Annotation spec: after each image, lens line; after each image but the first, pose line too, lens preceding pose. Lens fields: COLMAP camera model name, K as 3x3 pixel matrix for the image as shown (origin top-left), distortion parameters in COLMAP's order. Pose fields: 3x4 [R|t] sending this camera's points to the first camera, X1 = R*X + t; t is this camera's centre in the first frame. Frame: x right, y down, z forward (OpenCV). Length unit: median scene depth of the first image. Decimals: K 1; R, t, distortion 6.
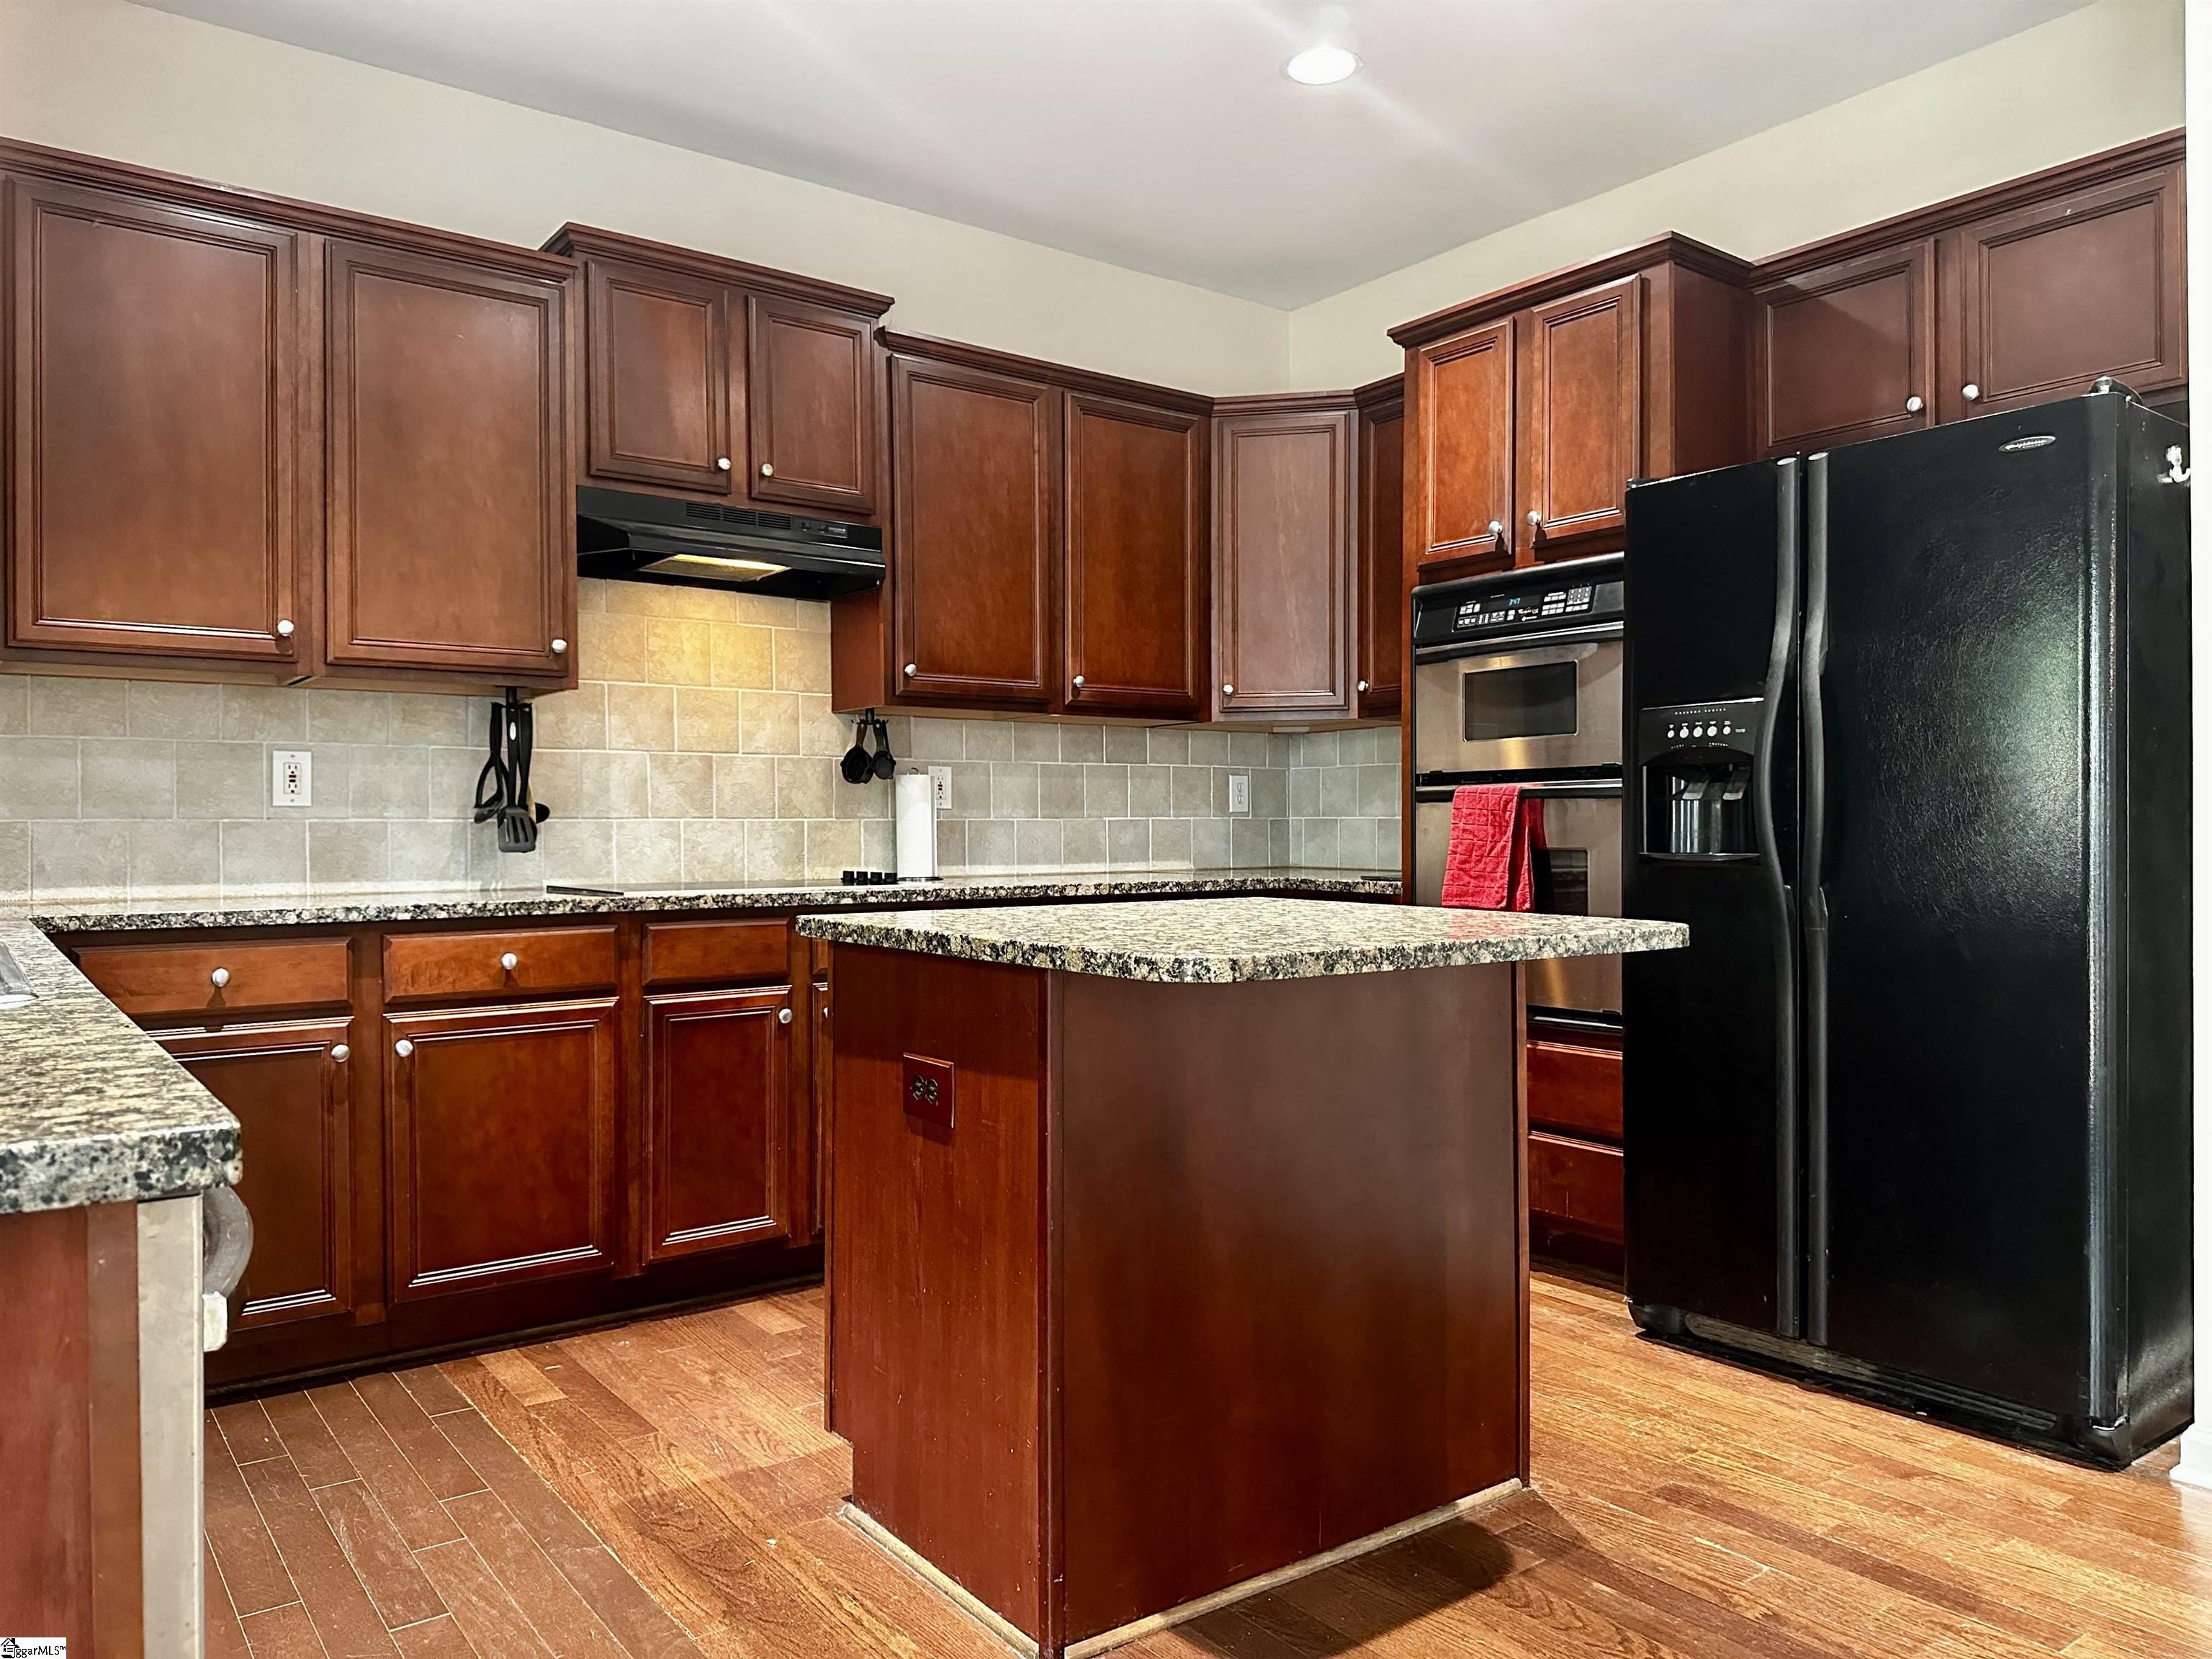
lens RADIAL K [[1585.2, 0, 1141.4], [0, 1585.2, 822.4], [0, 0, 1]] dist [0.078245, -0.089946]
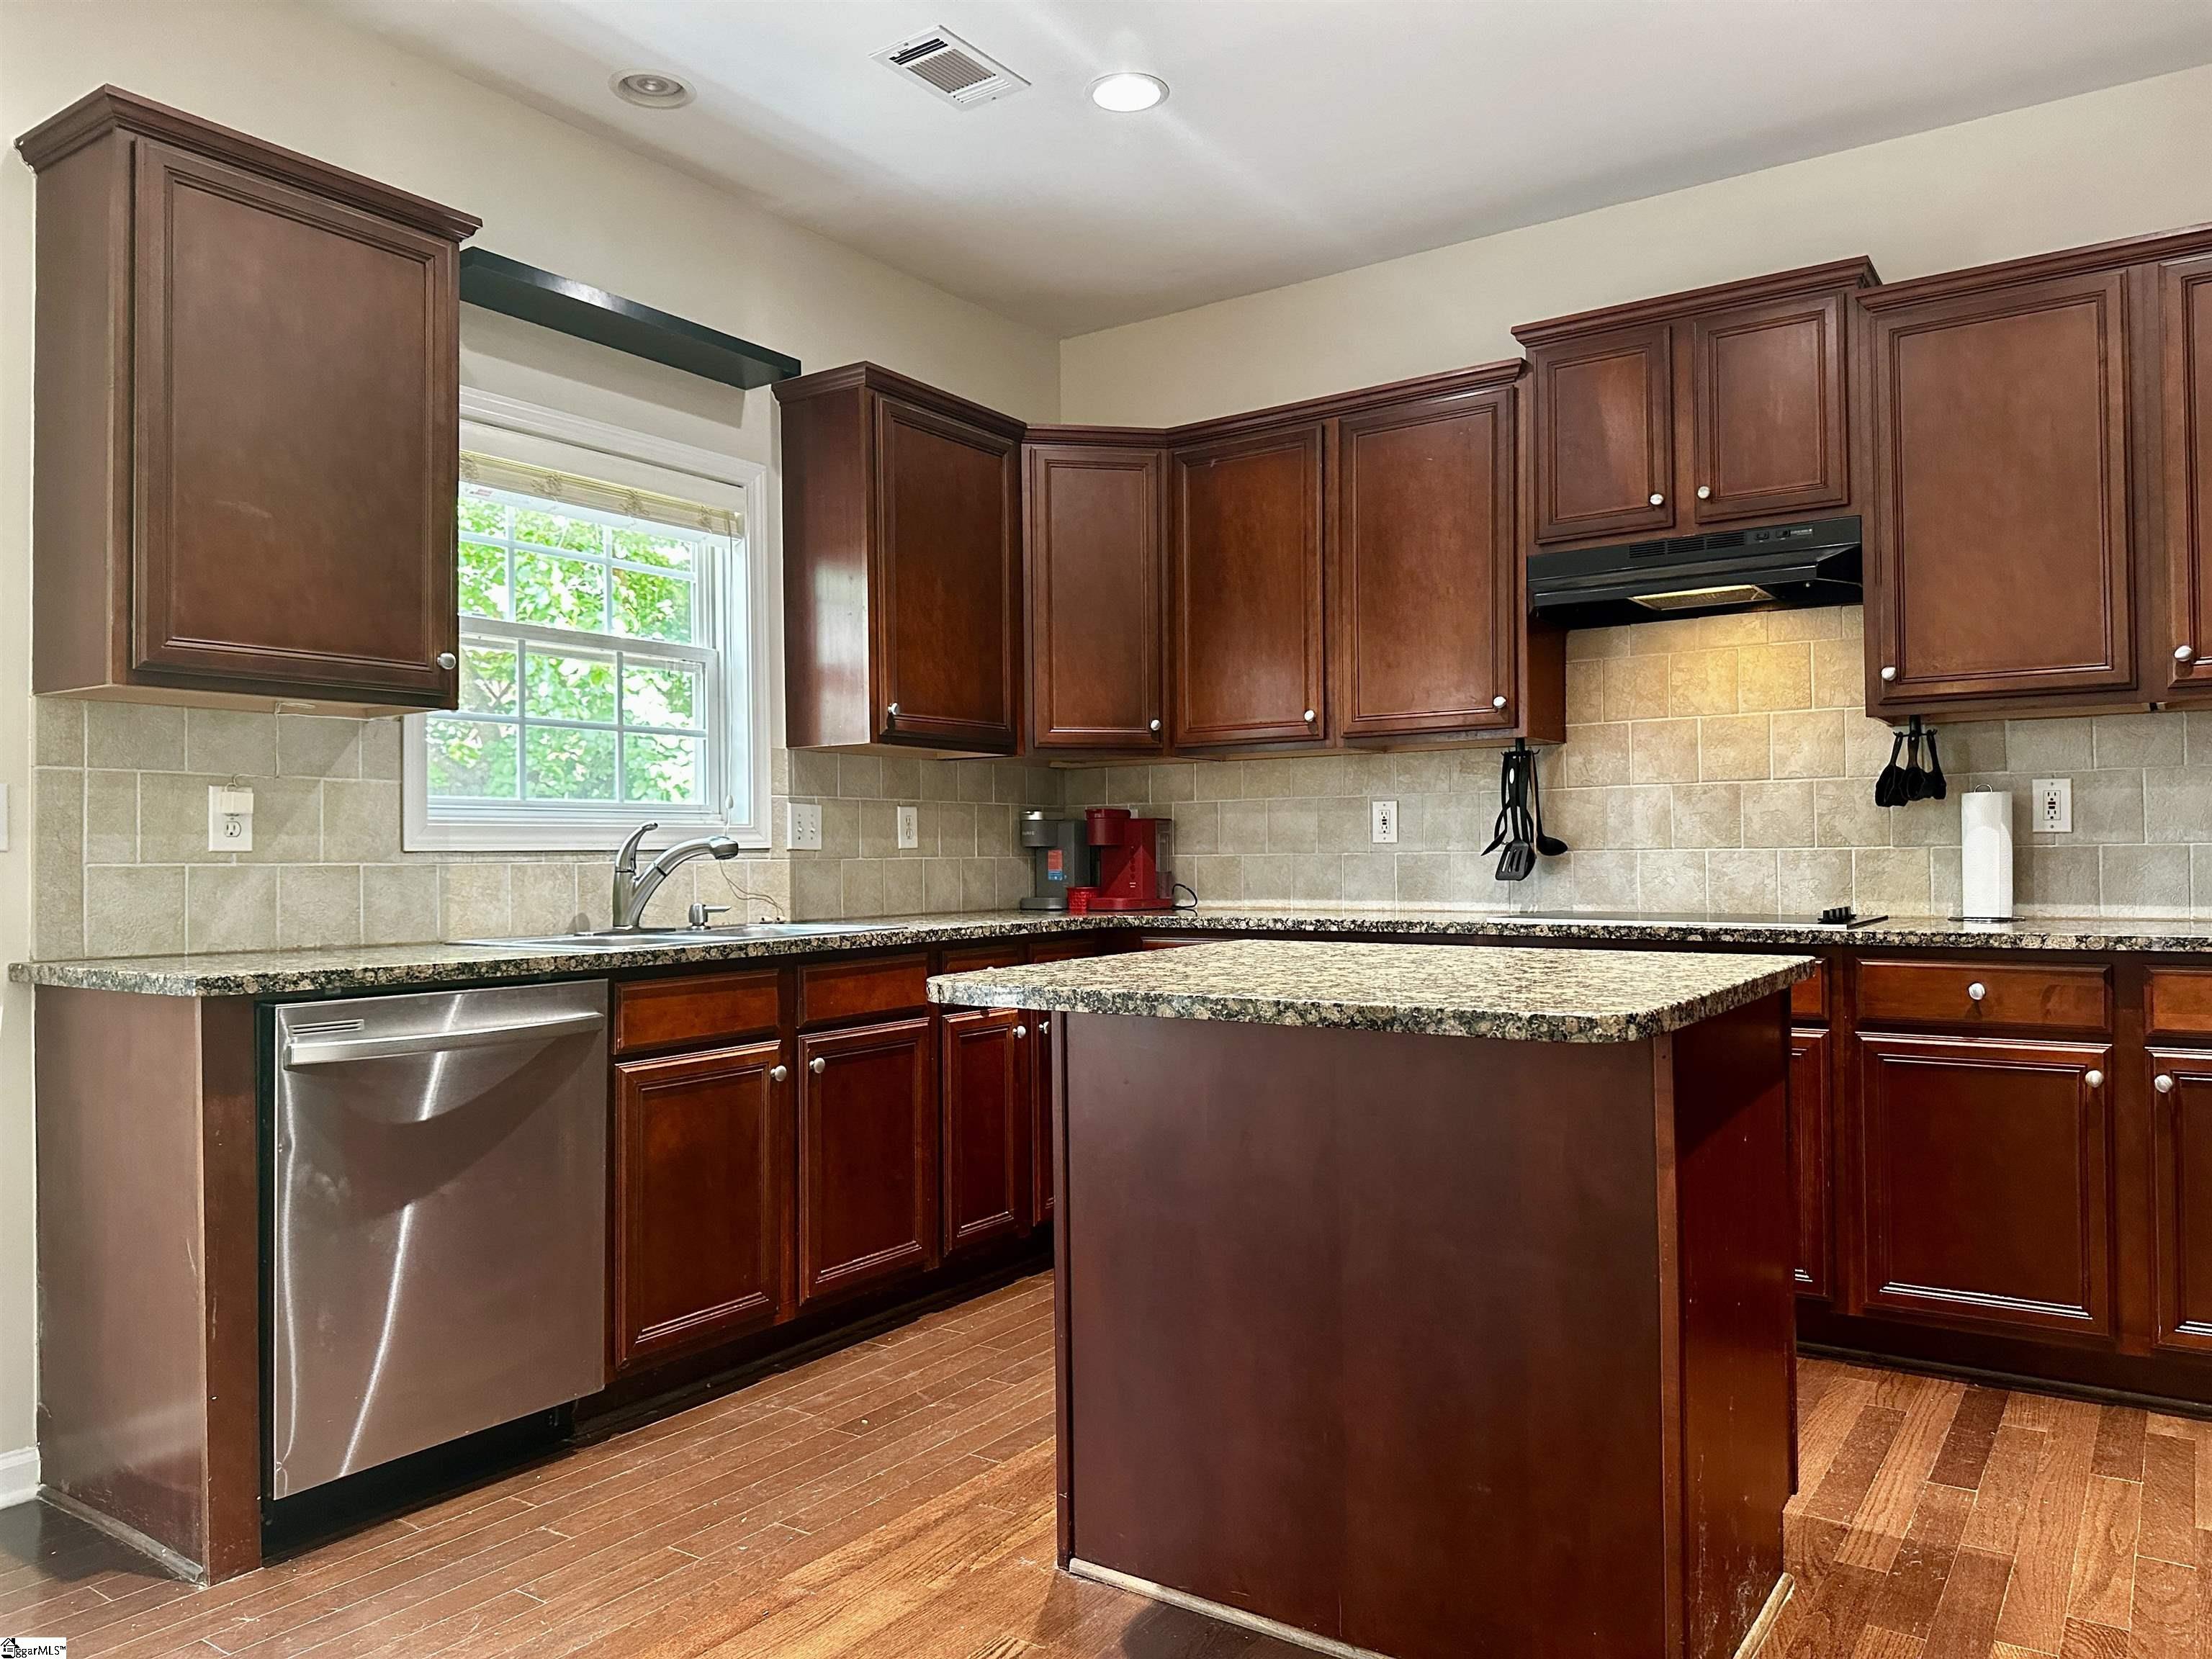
lens RADIAL K [[1585.2, 0, 1093.6], [0, 1585.2, 817.7], [0, 0, 1]] dist [0.078245, -0.089946]
pose [[0.304868, -0.022848, -0.952120, 0.634816], [0.013932, 0.999712, -0.019529, -0.008477], [0.952293, -0.007312, 0.305099, 0.373540]]
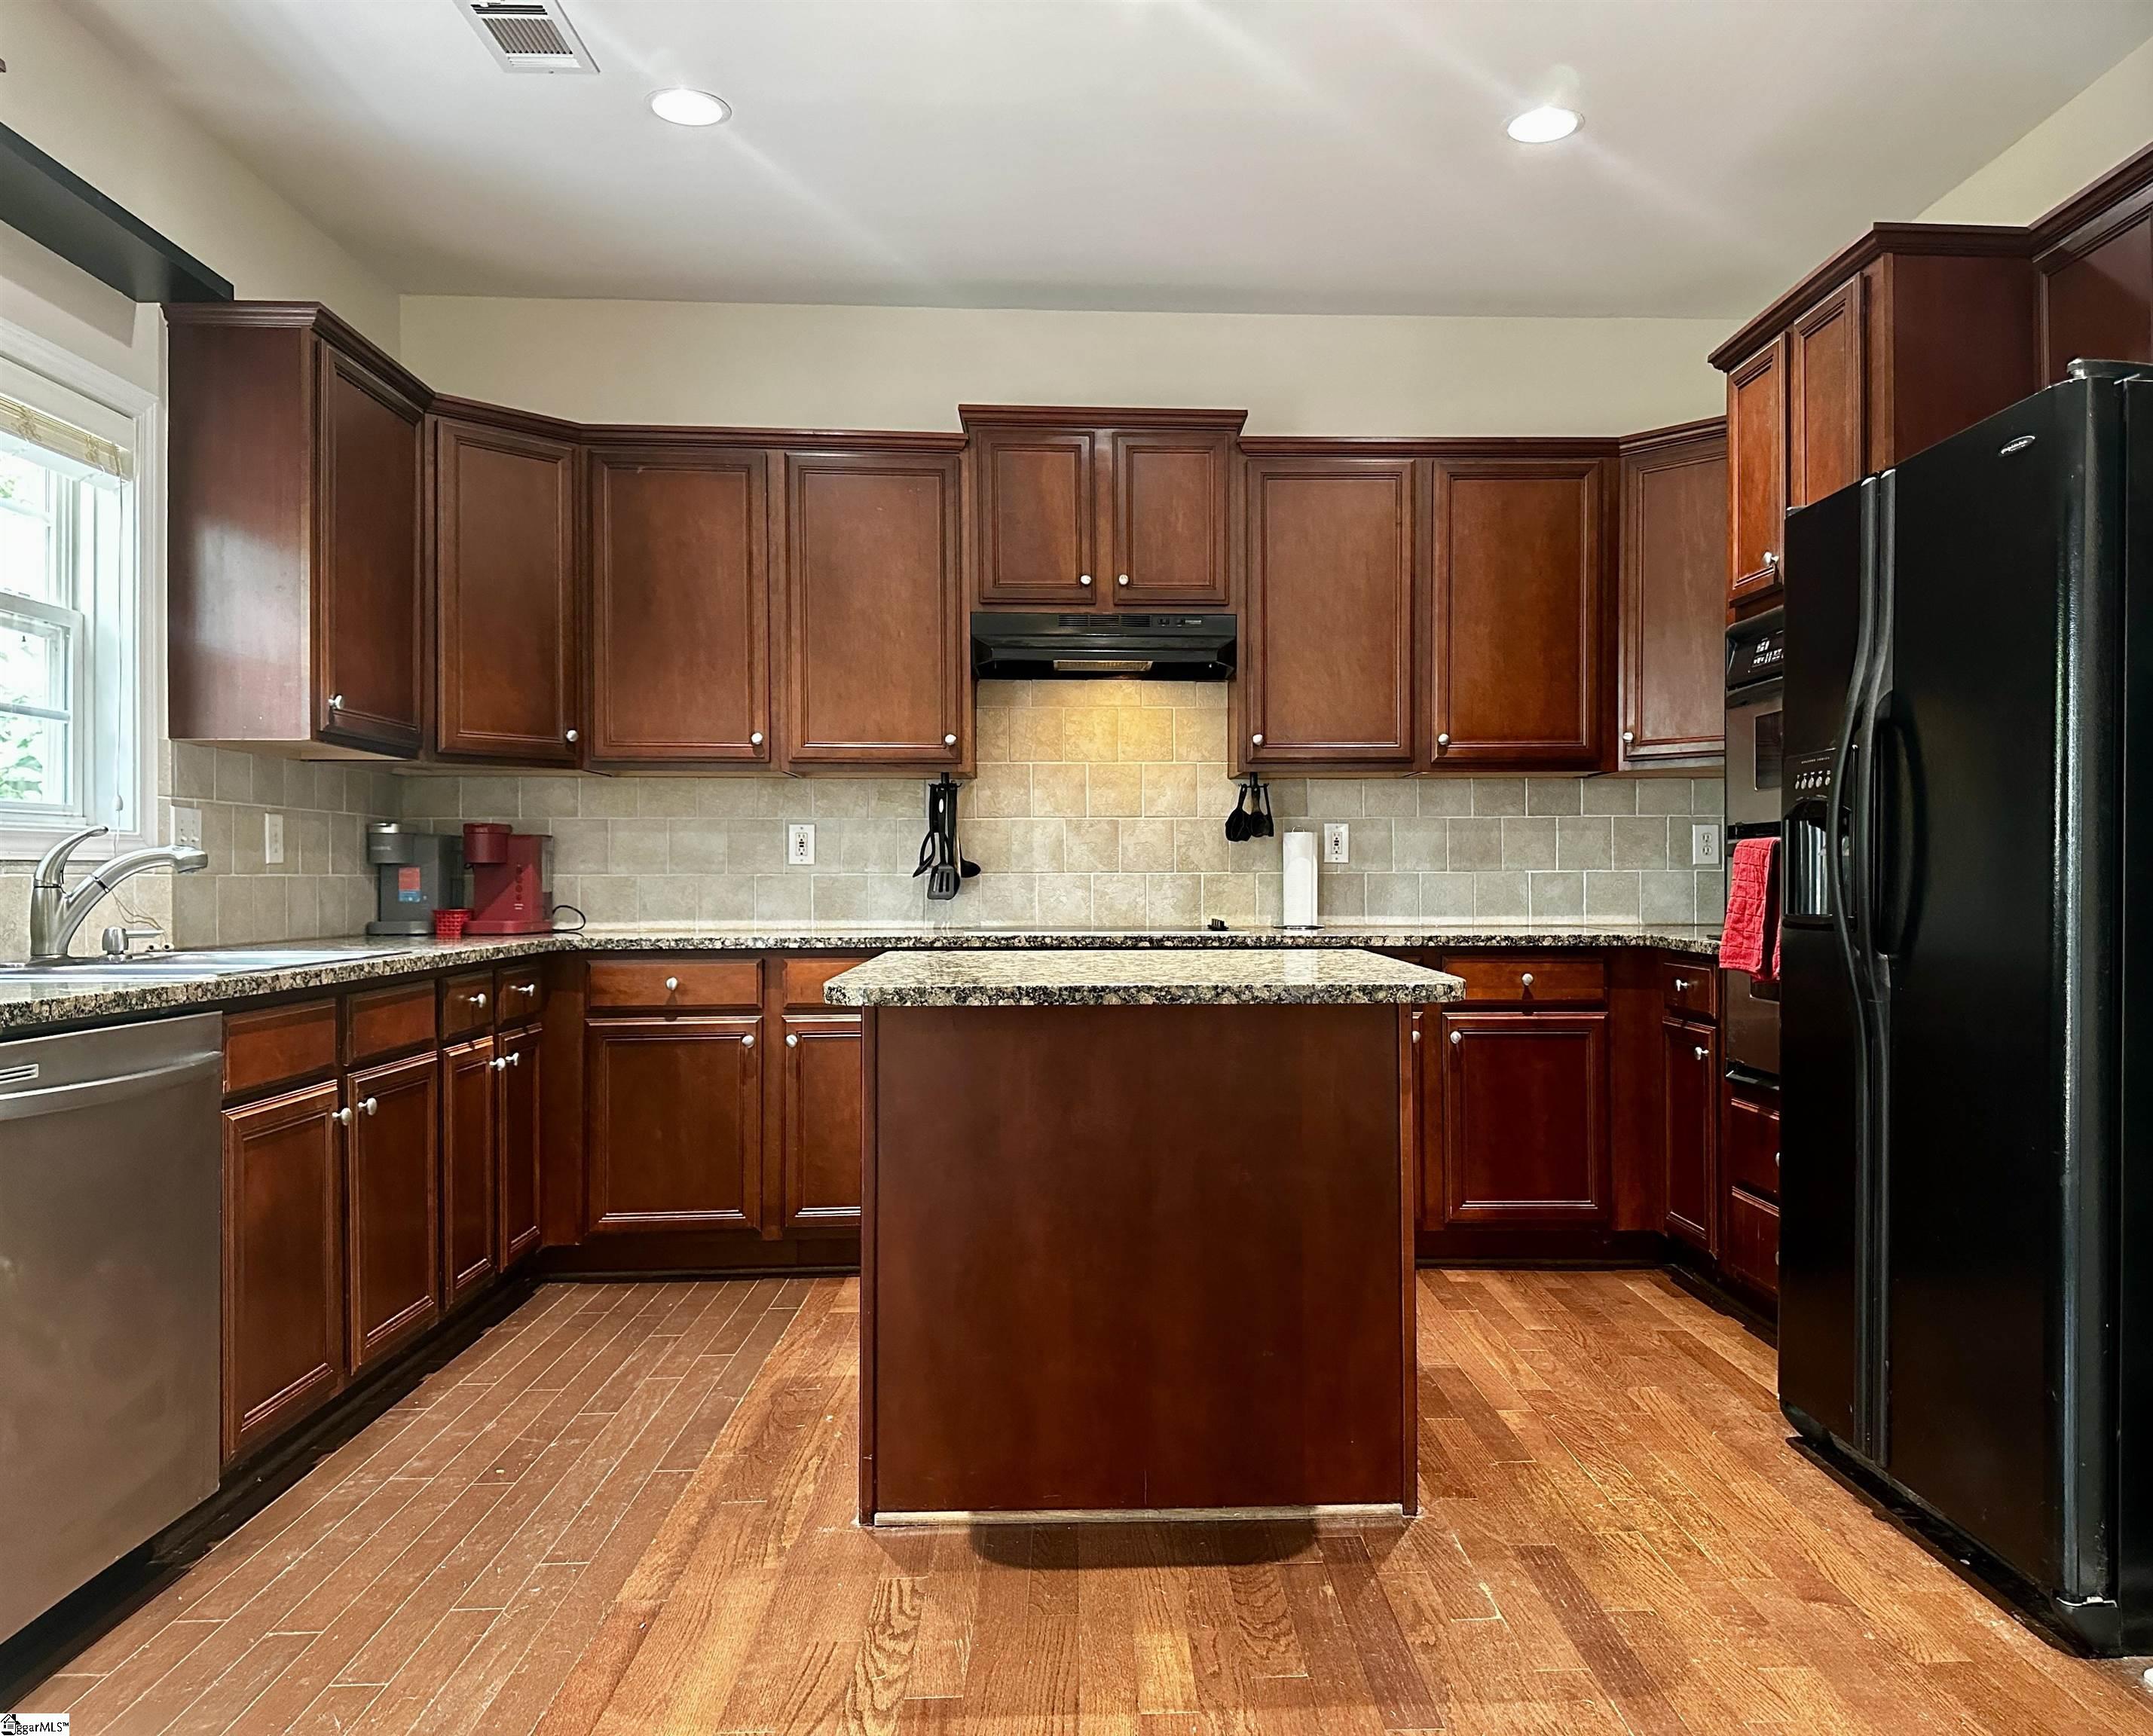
lens RADIAL K [[1665.8, 0, 1166.0], [0, 1665.8, 848.6], [0, 0, 1]] dist [0.074562, -0.076123]
pose [[0.826111, -0.007194, -0.563462, 0.530171], [0.001127, 0.999938, -0.011115, -0.007282], [0.563506, 0.008547, 0.826067, -0.002928]]
